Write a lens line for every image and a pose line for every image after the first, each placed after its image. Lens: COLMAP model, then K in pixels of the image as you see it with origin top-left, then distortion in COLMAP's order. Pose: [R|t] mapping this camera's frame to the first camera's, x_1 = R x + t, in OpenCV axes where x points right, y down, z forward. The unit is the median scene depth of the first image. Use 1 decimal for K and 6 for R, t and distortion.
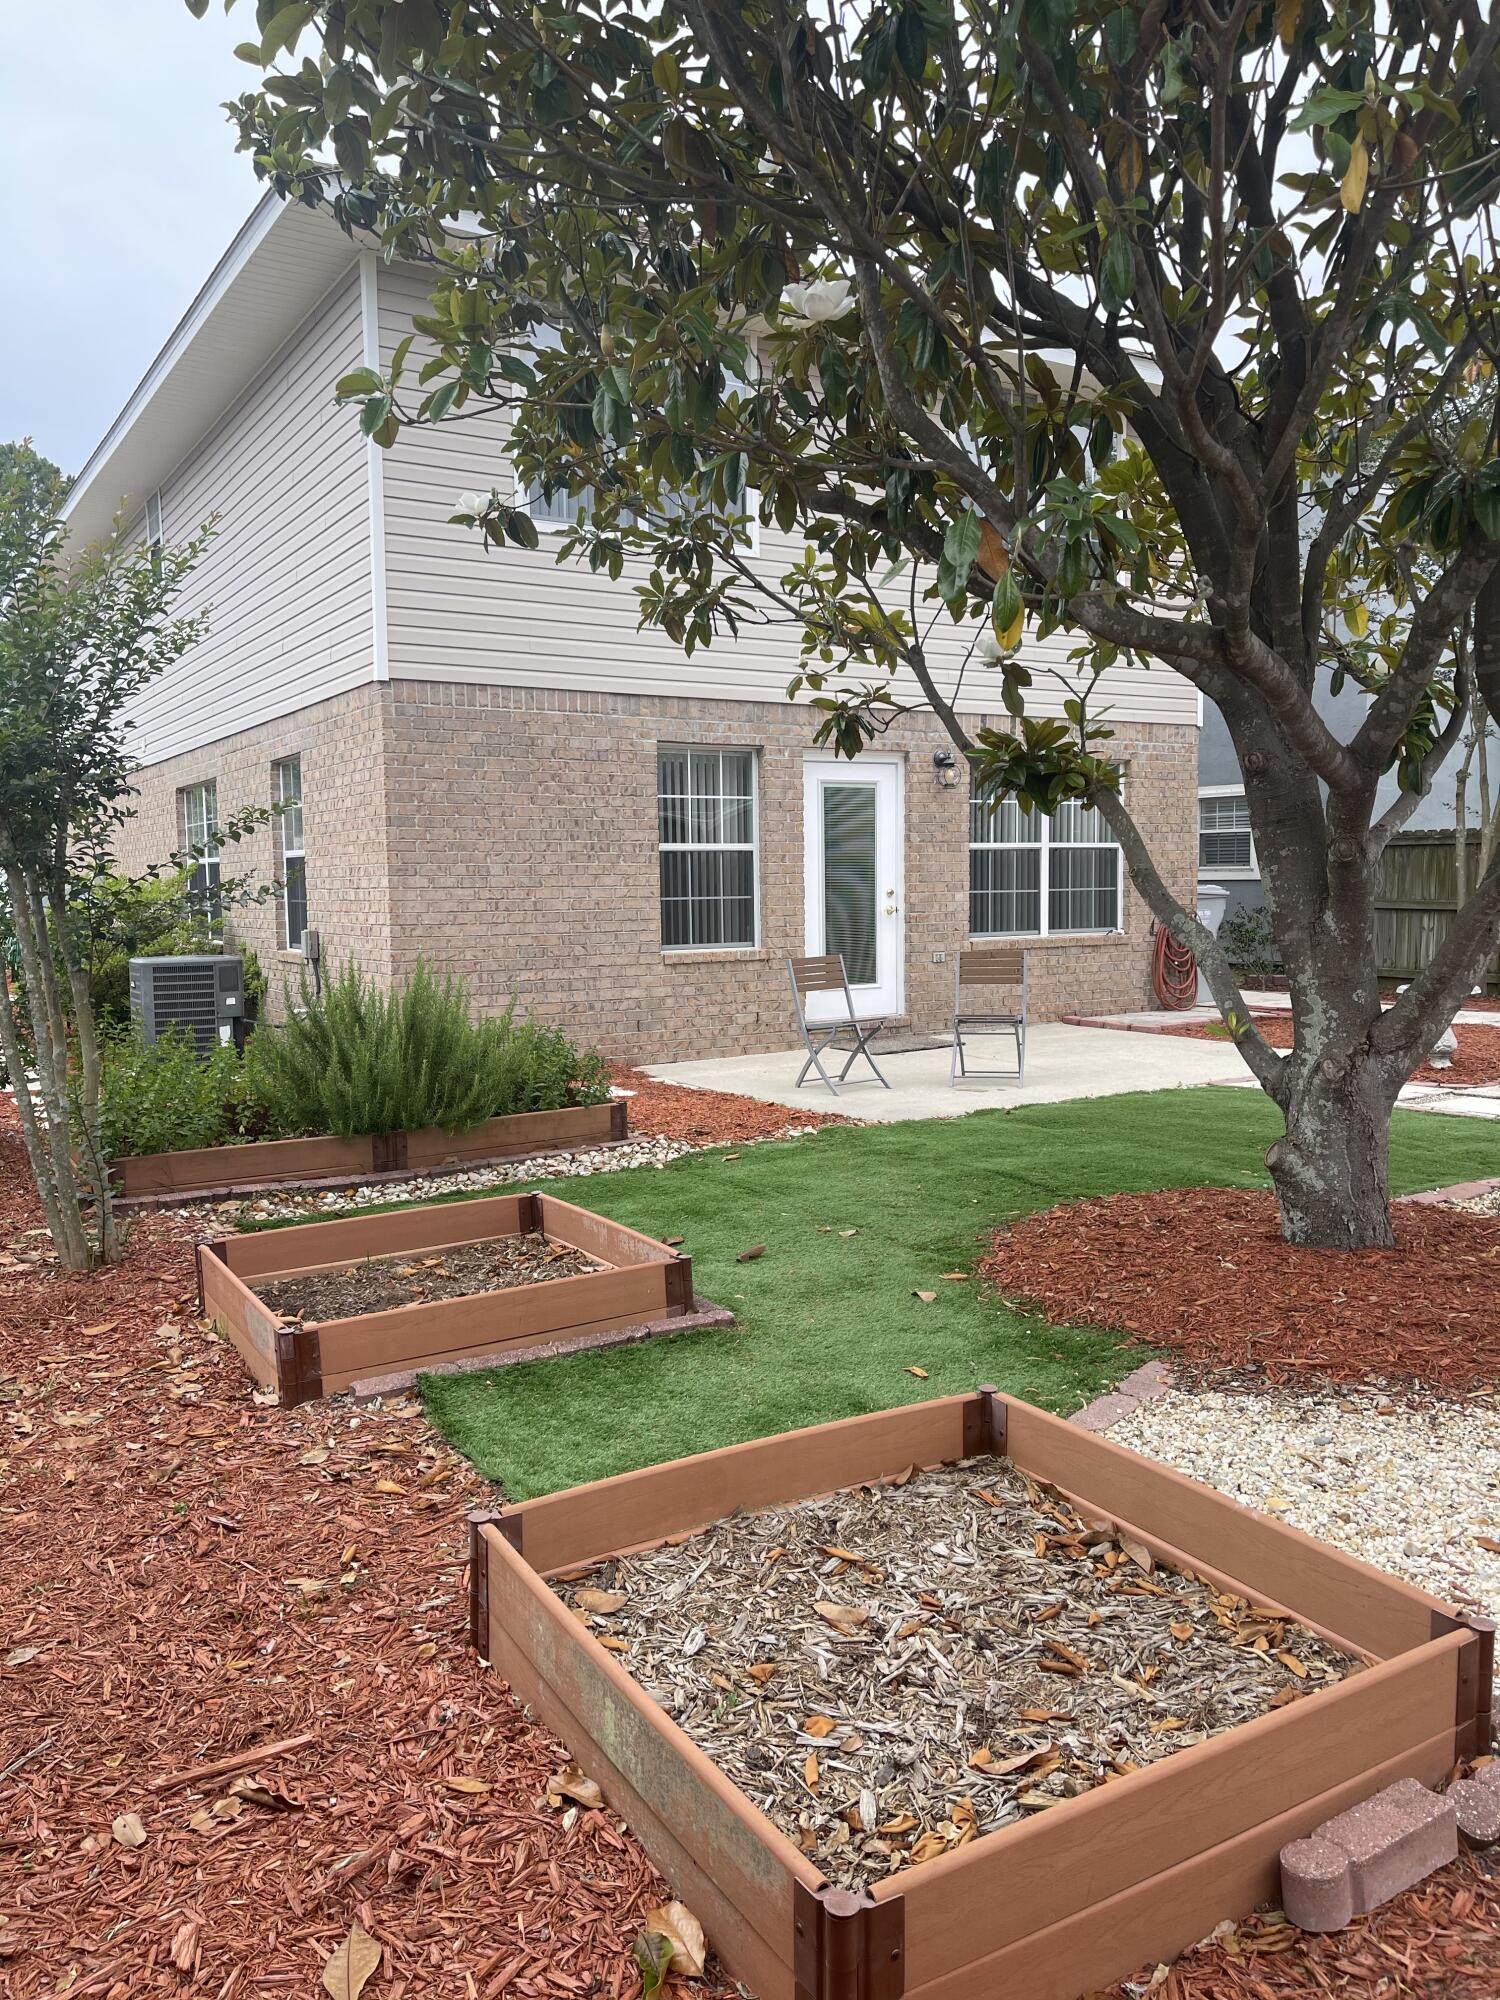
lens RADIAL K [[1509.9, 0, 754.6], [0, 1509.9, 1004.1], [0, 0, 1]] dist [0.071641, -0.099454]
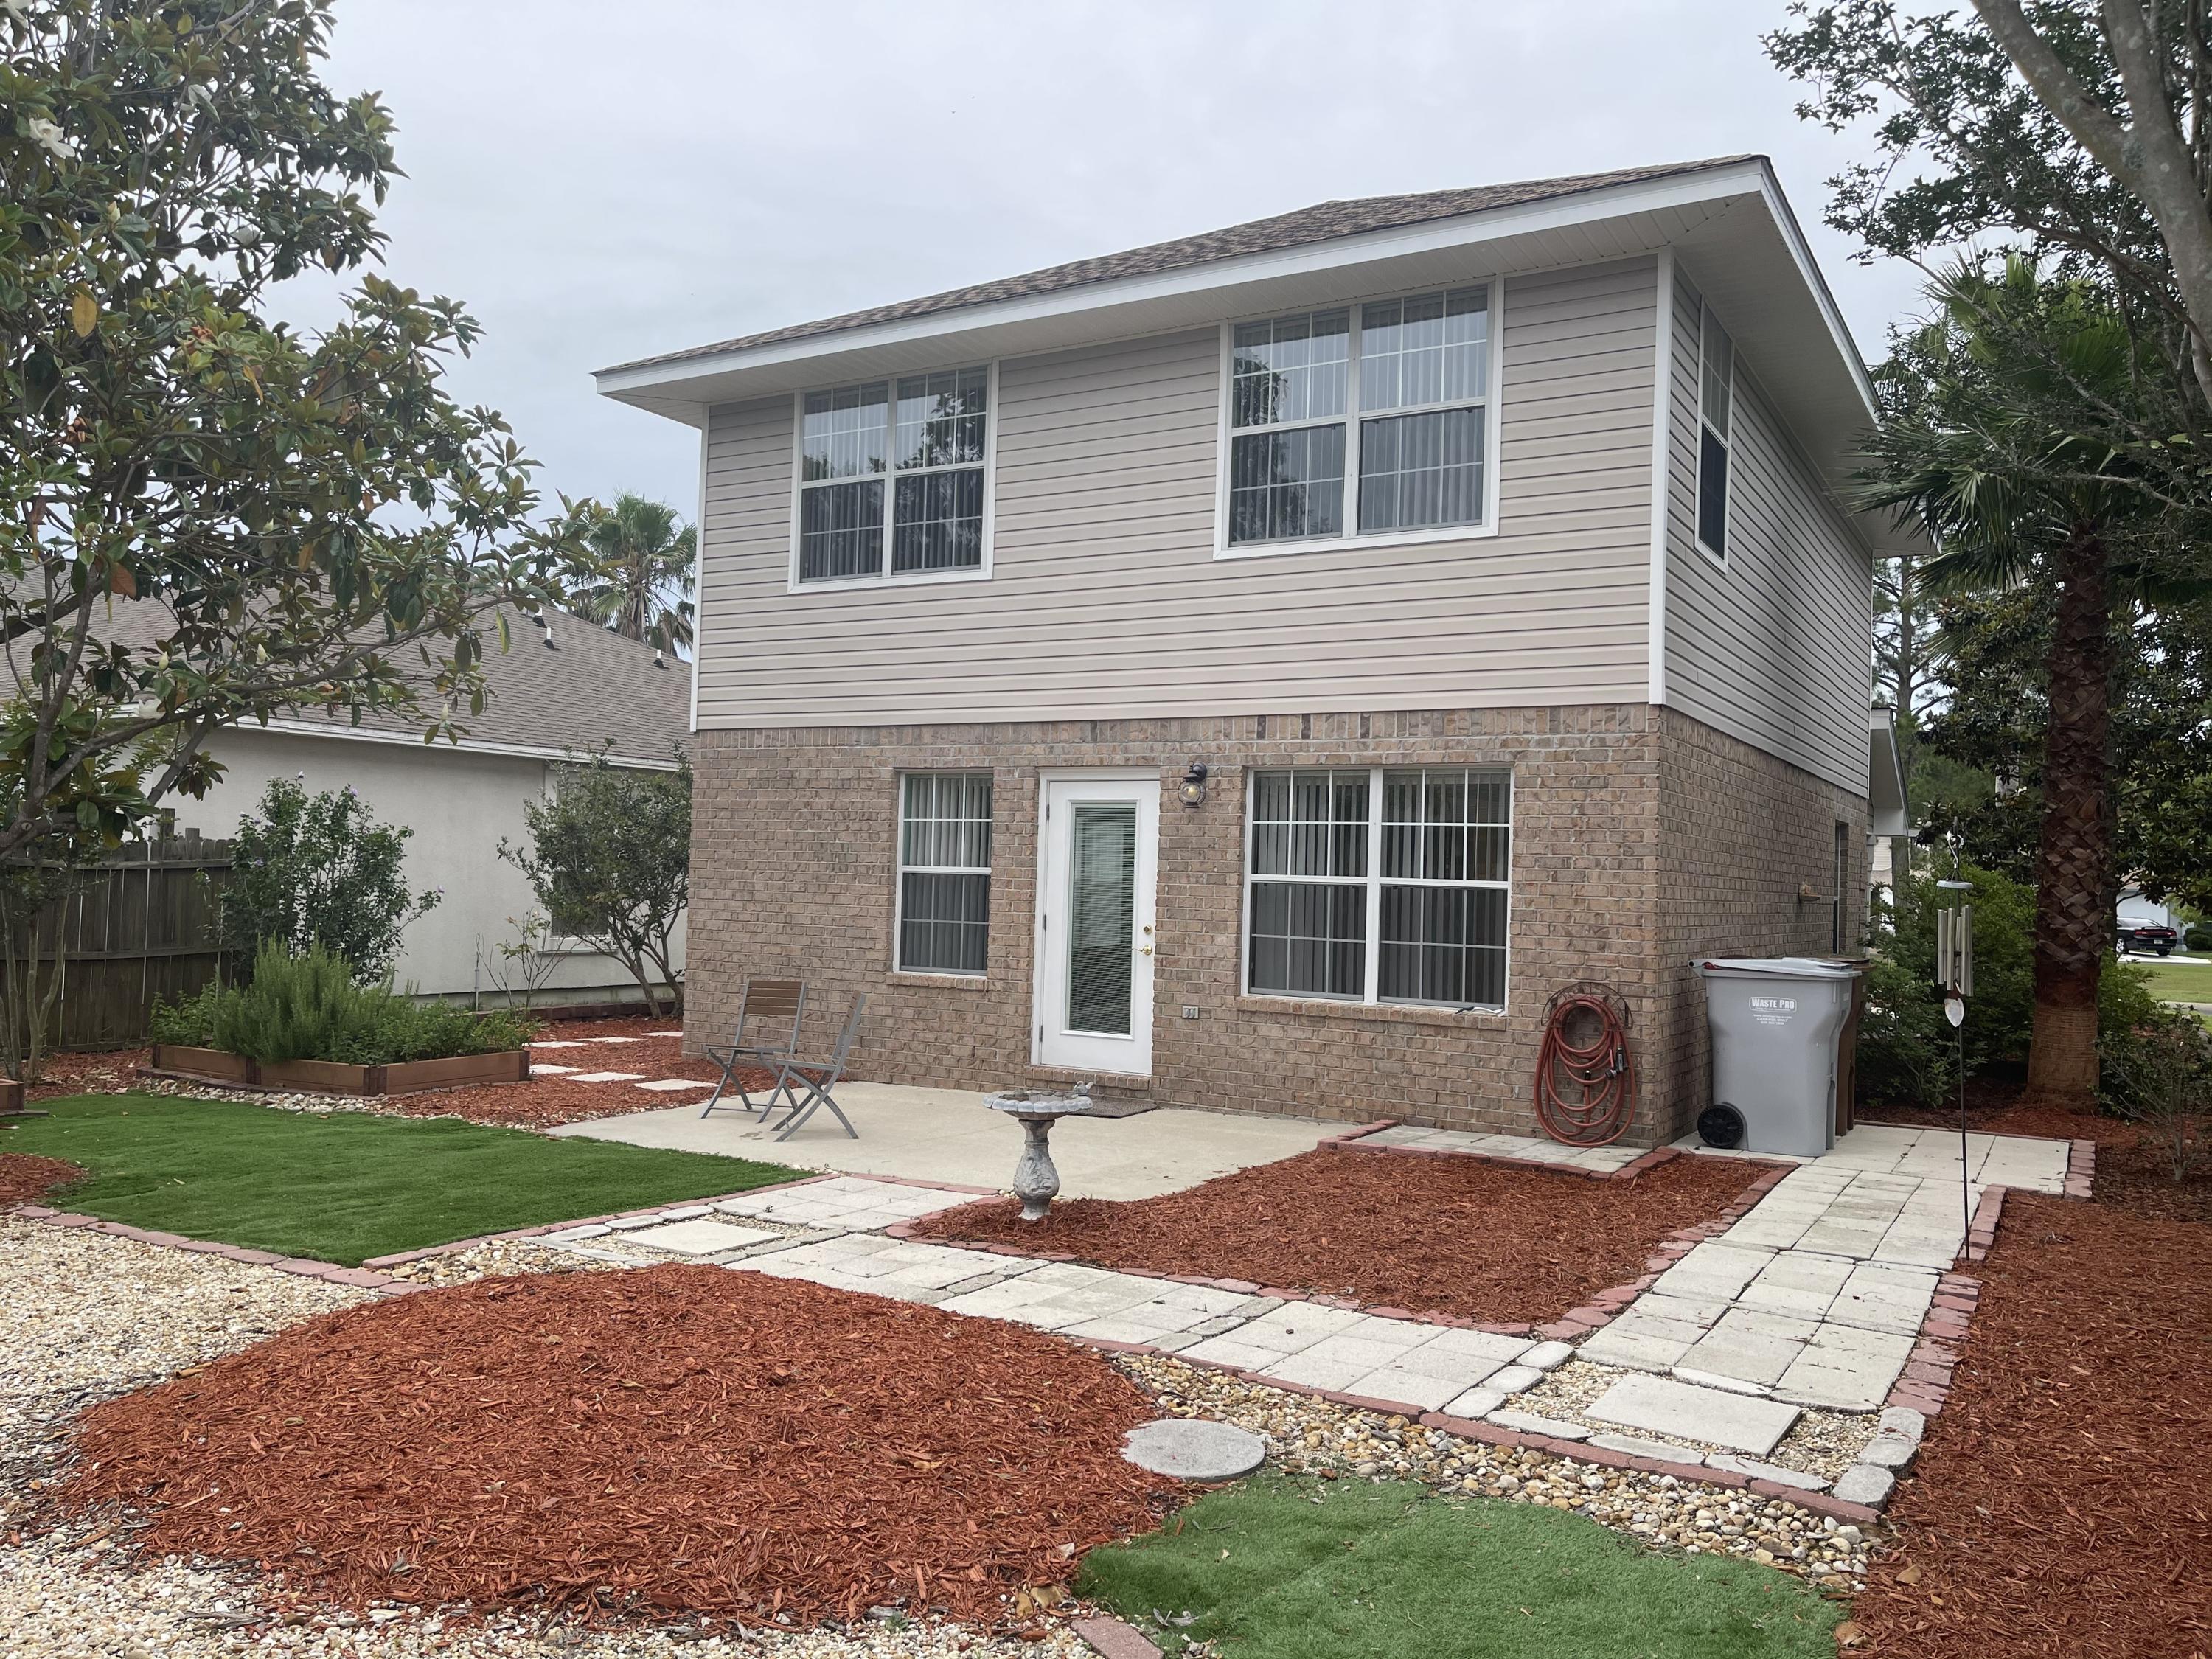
lens RADIAL K [[1670.0, 0, 1109.4], [0, 1670.0, 826.3], [0, 0, 1]] dist [0.071641, -0.099454]
pose [[0.468423, -0.010184, -0.883446, 2.091586], [-0.115497, 0.990647, -0.072658, -0.139187], [0.875923, 0.136070, 0.462866, 1.238785]]
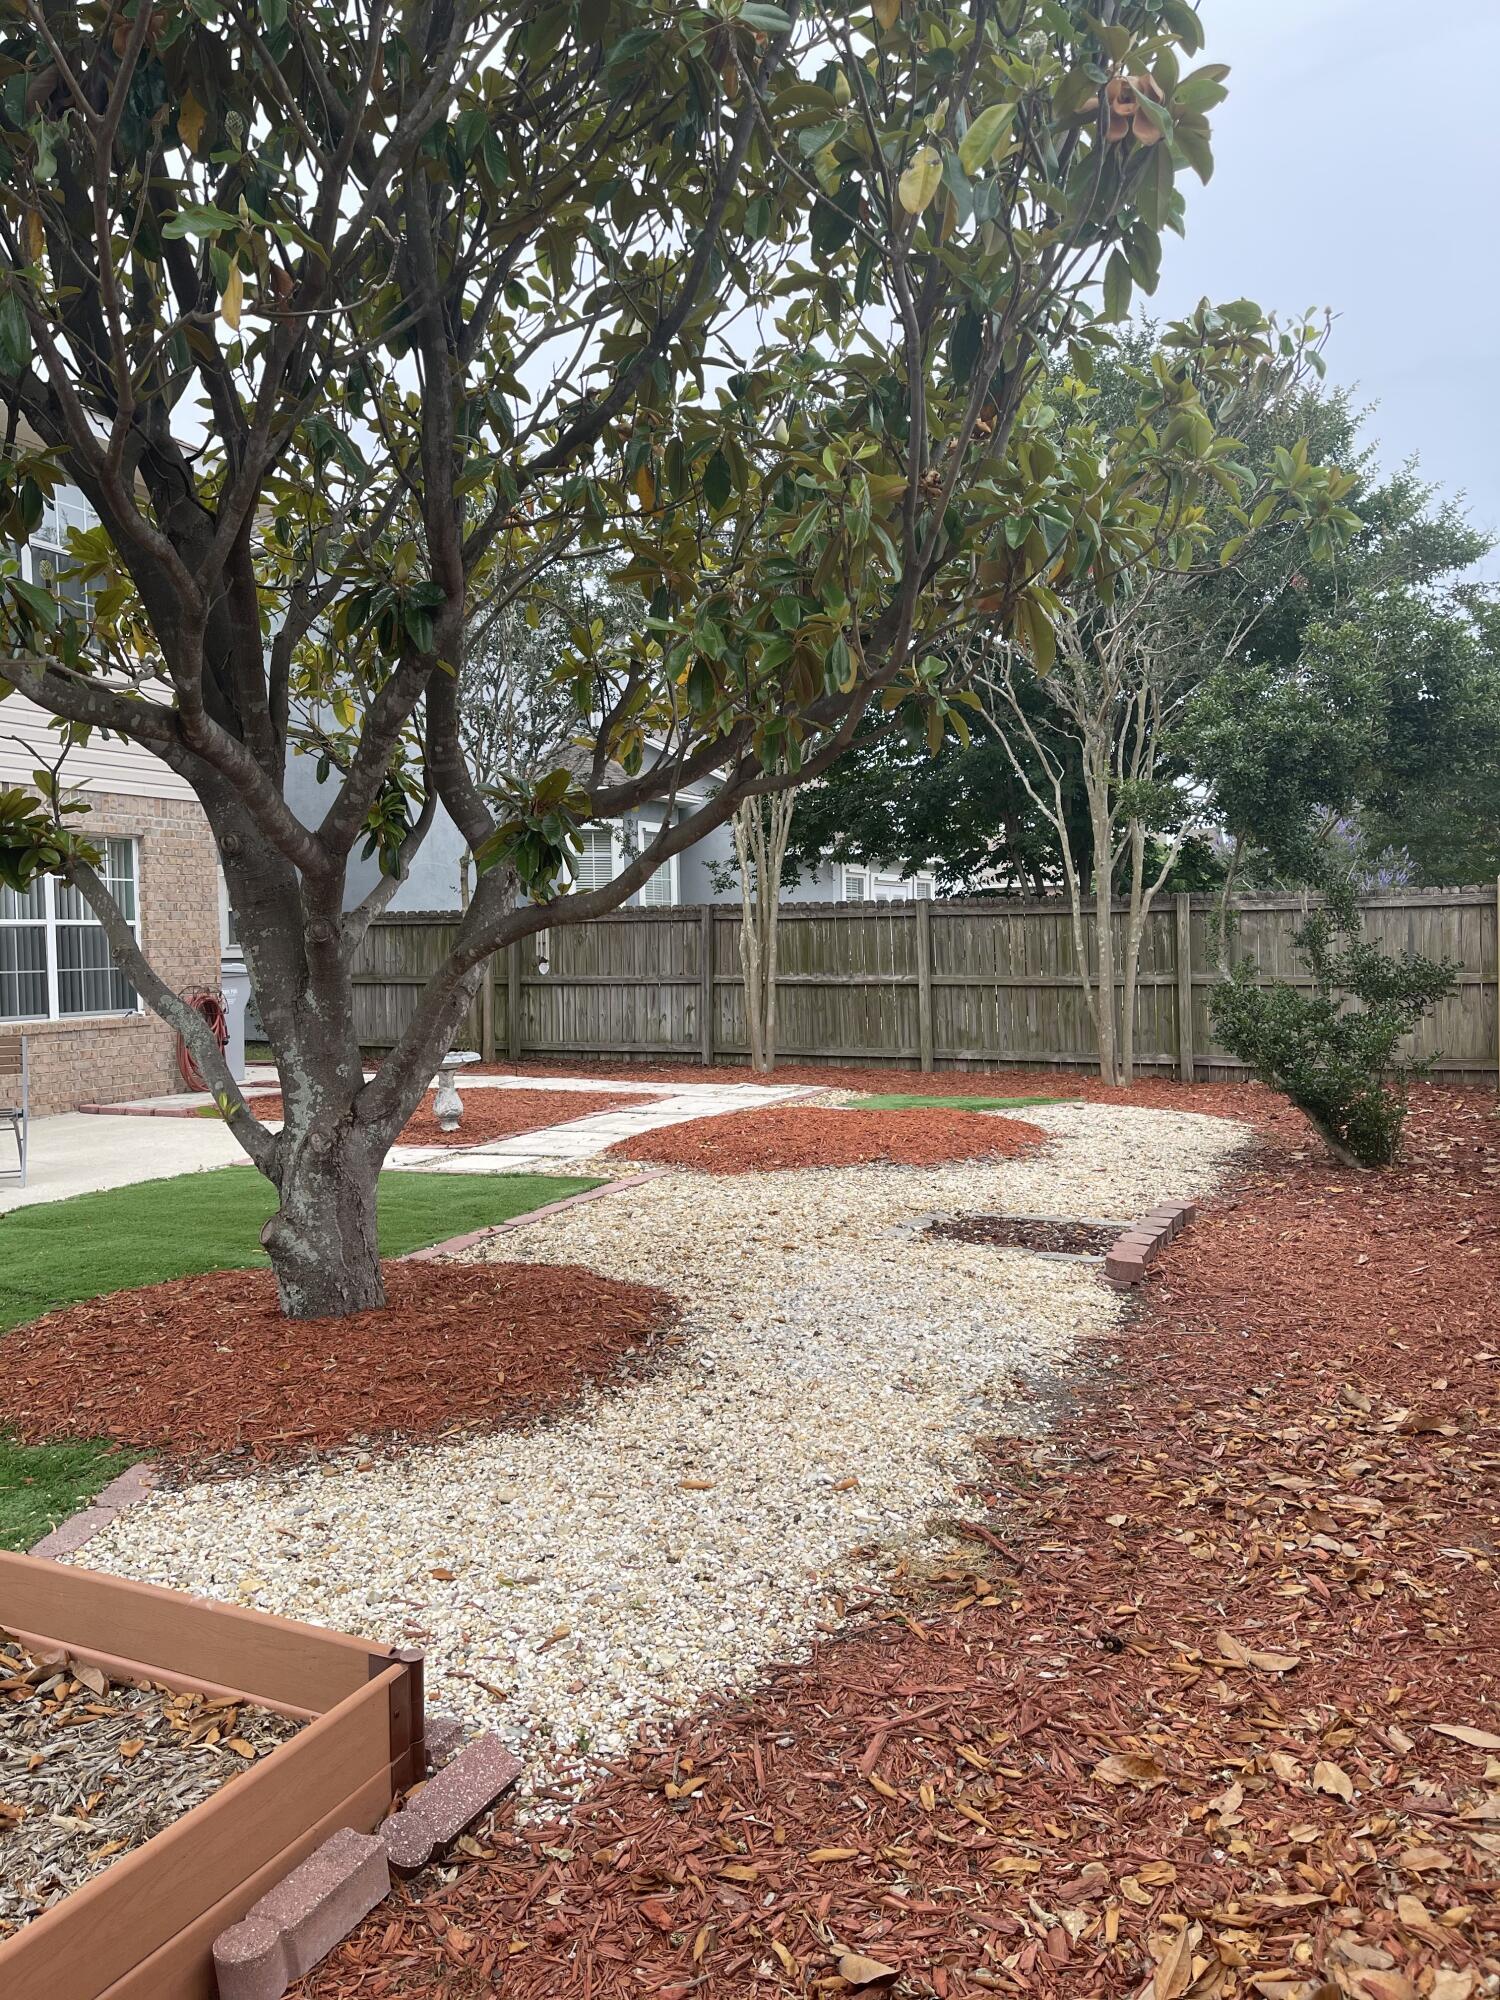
lens RADIAL K [[1509.9, 0, 749.9], [0, 1509.9, 1002.9], [0, 0, 1]] dist [0.071641, -0.099454]
pose [[0.826093, -0.027209, 0.562876, 0.043862], [0.055787, 0.997876, -0.033638, -0.000545], [-0.560766, 0.059189, 0.825856, -0.021803]]
